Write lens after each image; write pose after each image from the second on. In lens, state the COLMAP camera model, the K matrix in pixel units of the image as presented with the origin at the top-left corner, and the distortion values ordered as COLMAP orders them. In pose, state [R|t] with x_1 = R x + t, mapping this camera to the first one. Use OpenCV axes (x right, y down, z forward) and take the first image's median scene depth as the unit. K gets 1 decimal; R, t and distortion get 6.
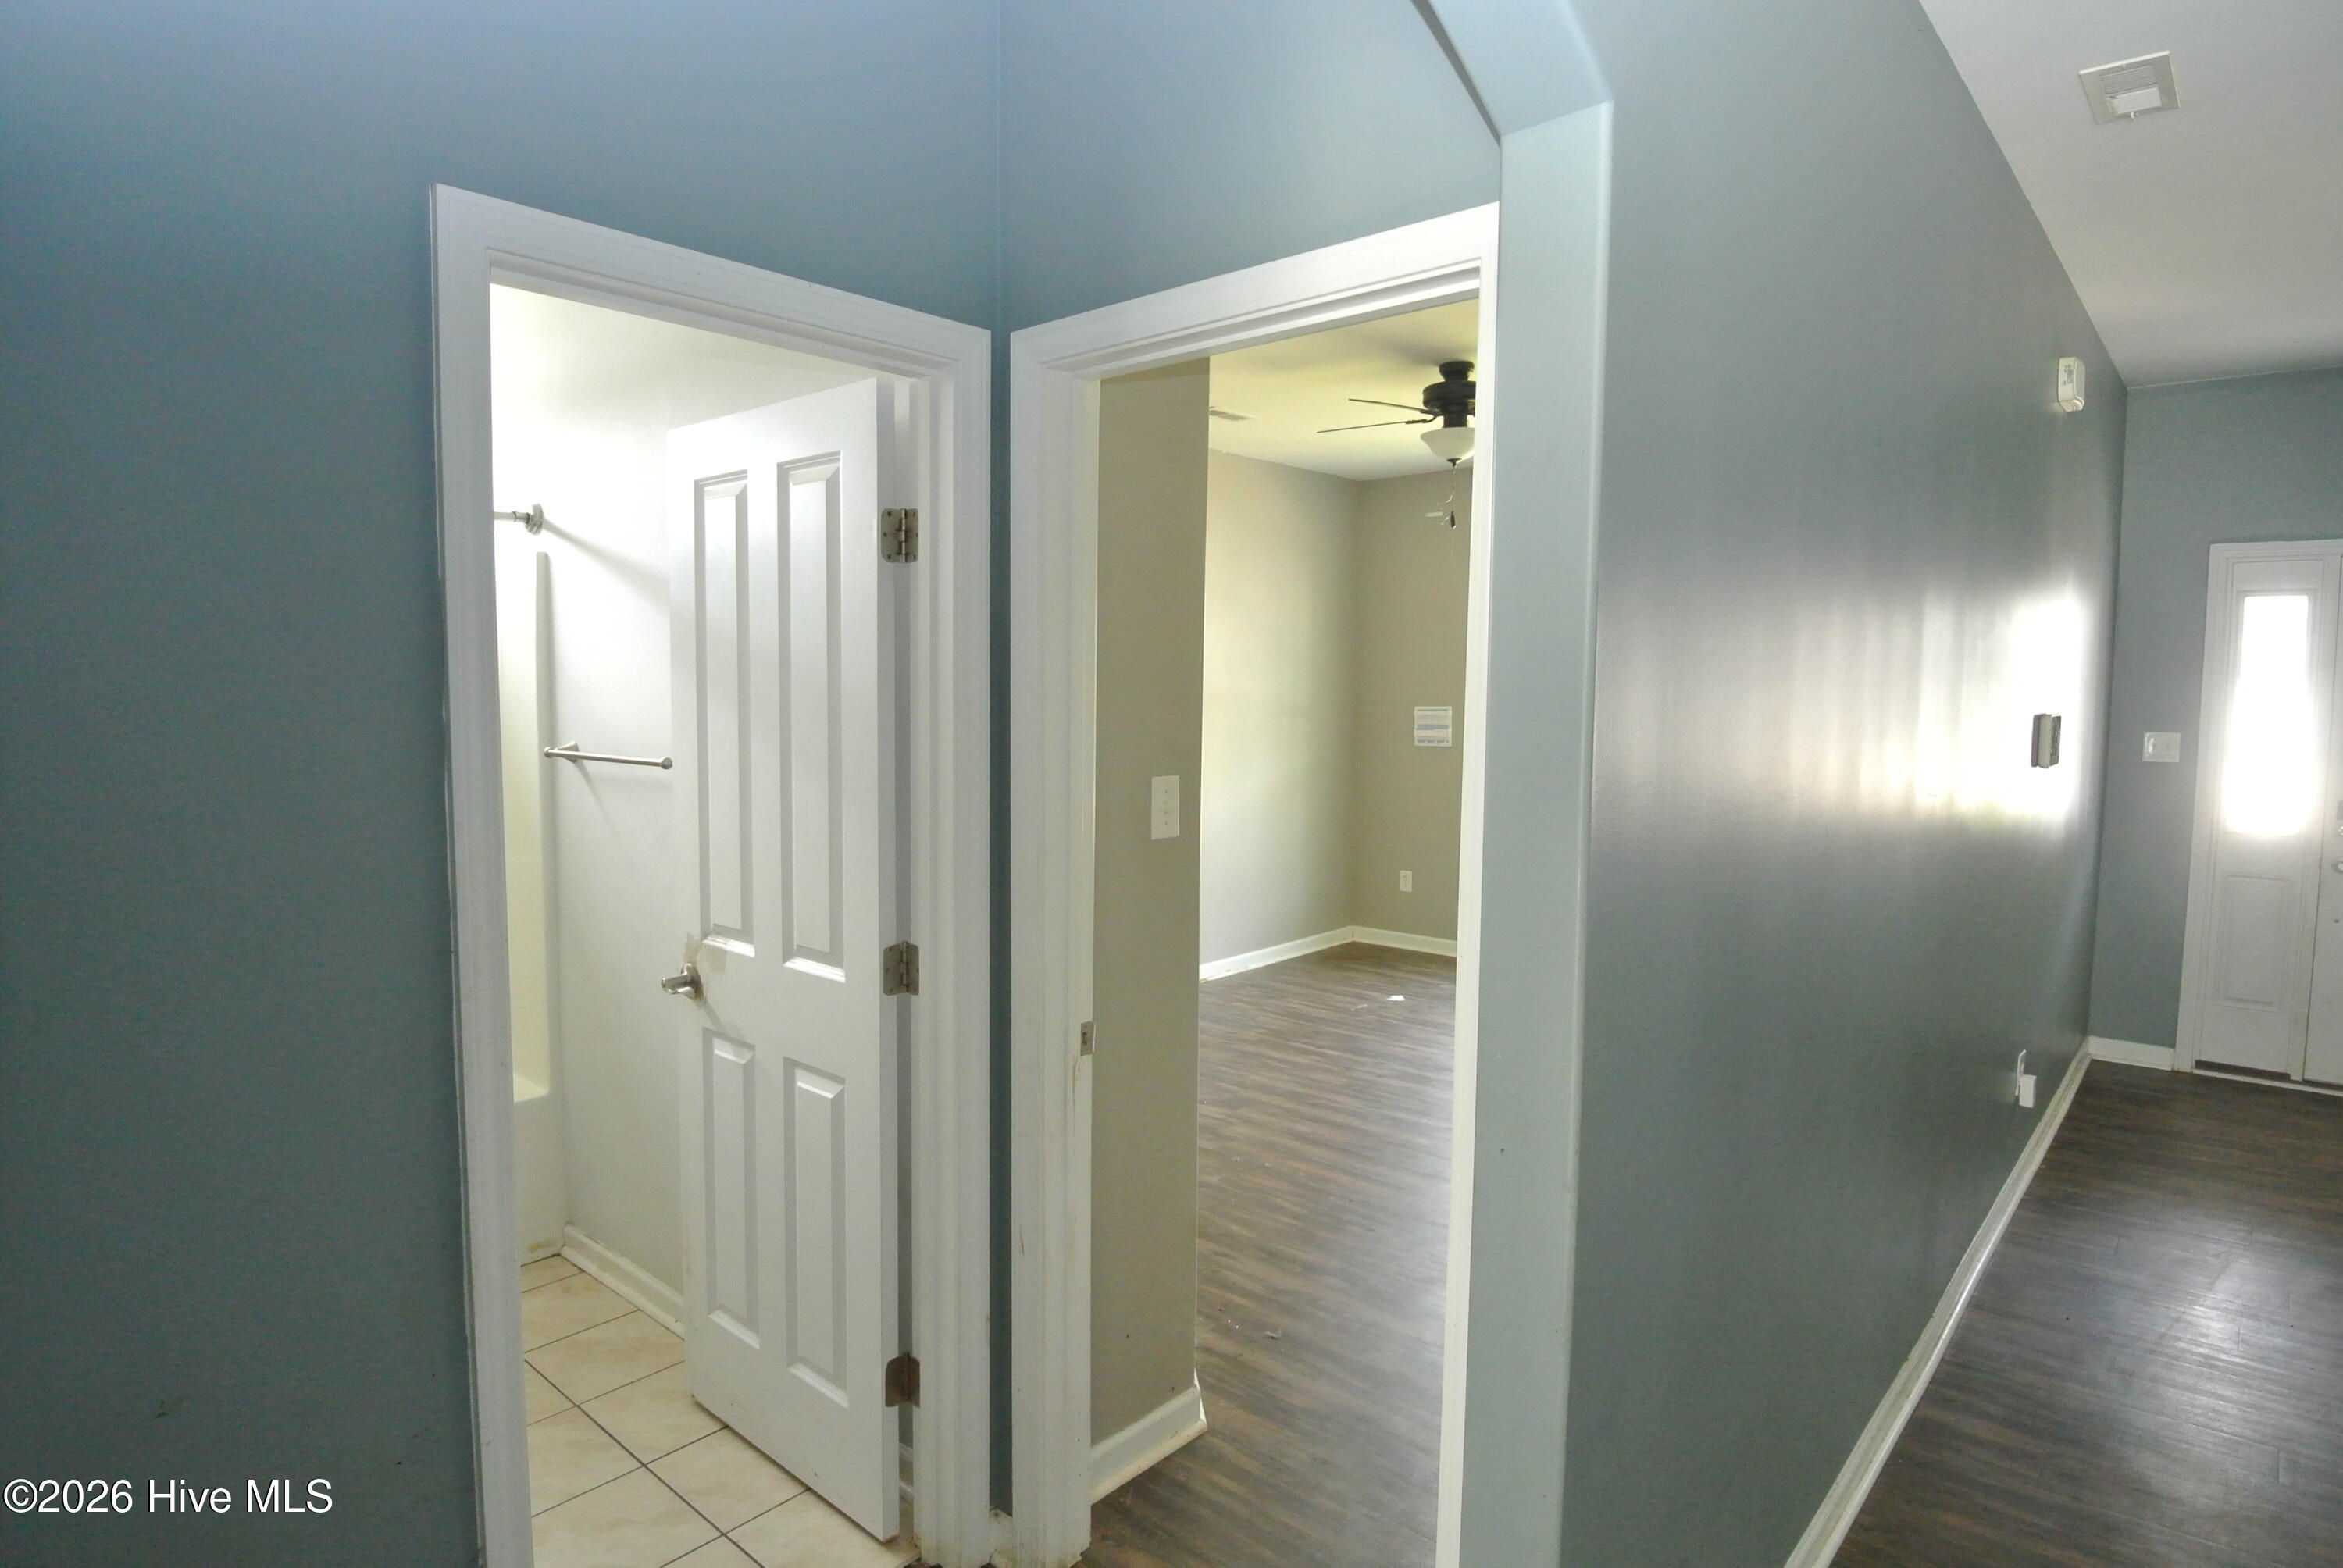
lens RADIAL K [[1266.2, 0, 1147.6], [0, 1266.2, 777.3], [0, 0, 1]] dist [-0.002231, -0.021913]
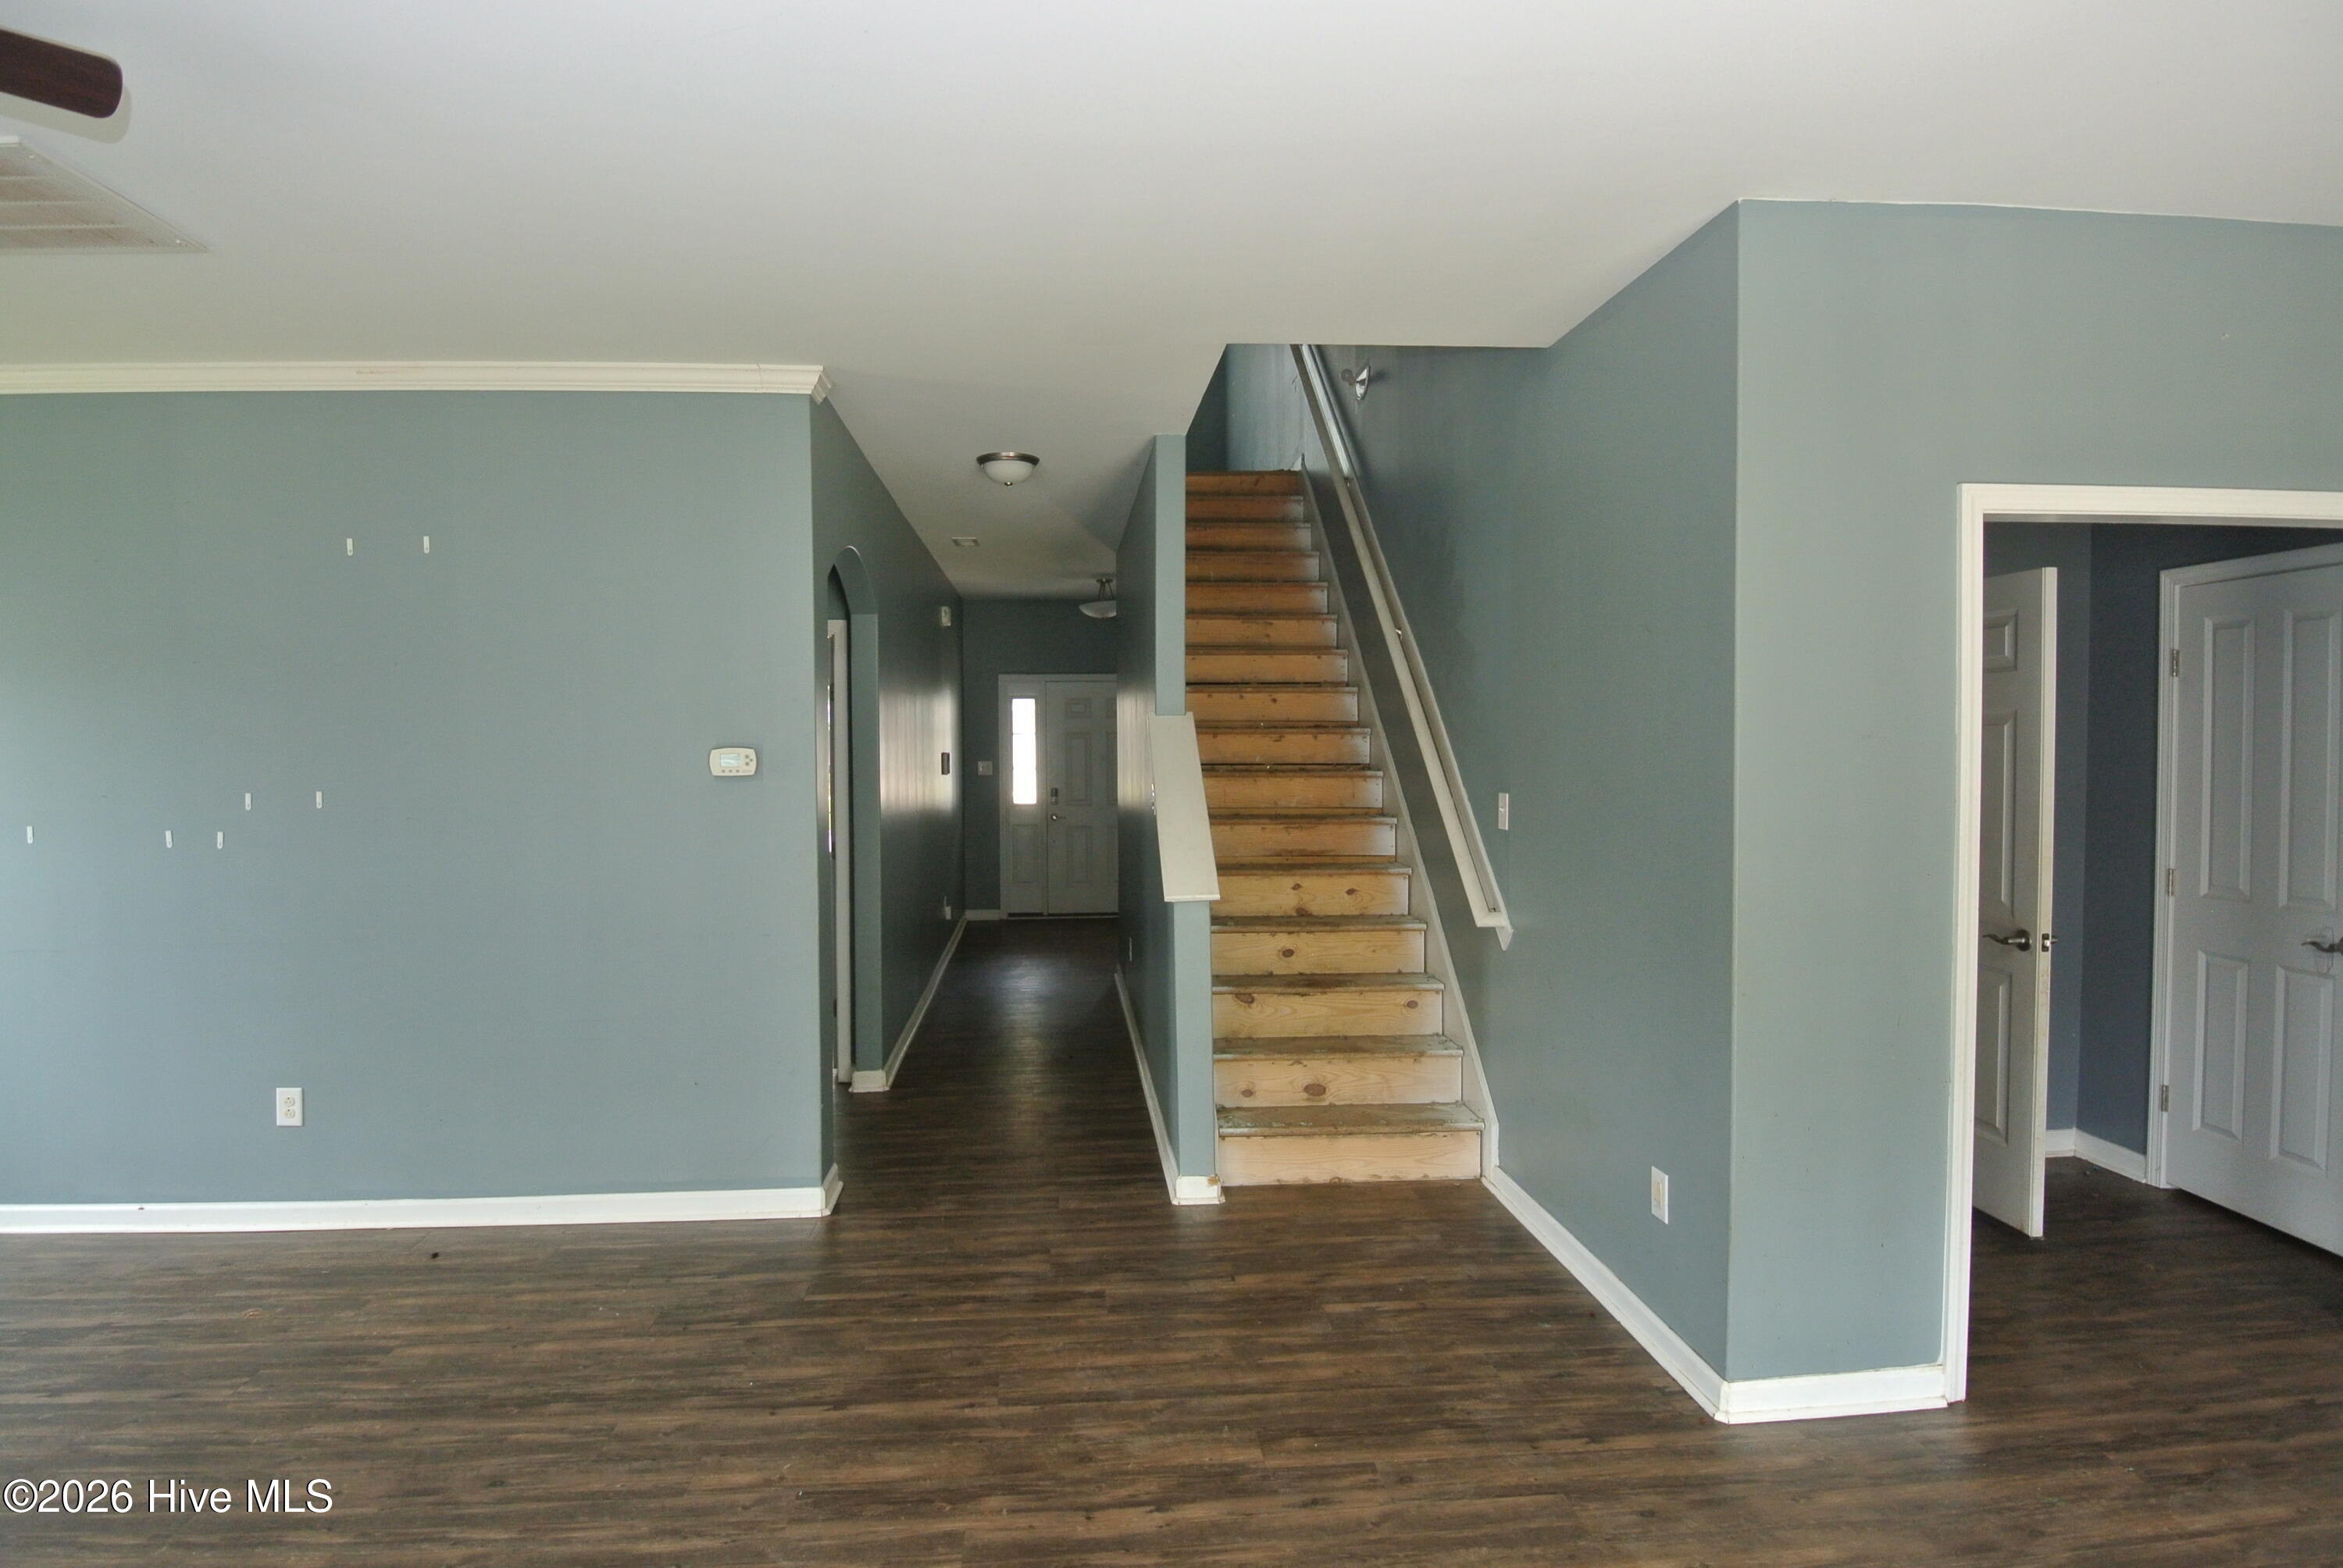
lens RADIAL K [[1266.2, 0, 1147.6], [0, 1266.2, 777.3], [0, 0, 1]] dist [-0.002231, -0.021913]
pose [[0.691663, -0.031738, 0.721523, -0.580406], [0.061316, 0.998007, -0.014879, 0.042900], [-0.719613, 0.054532, 0.692231, -0.722124]]
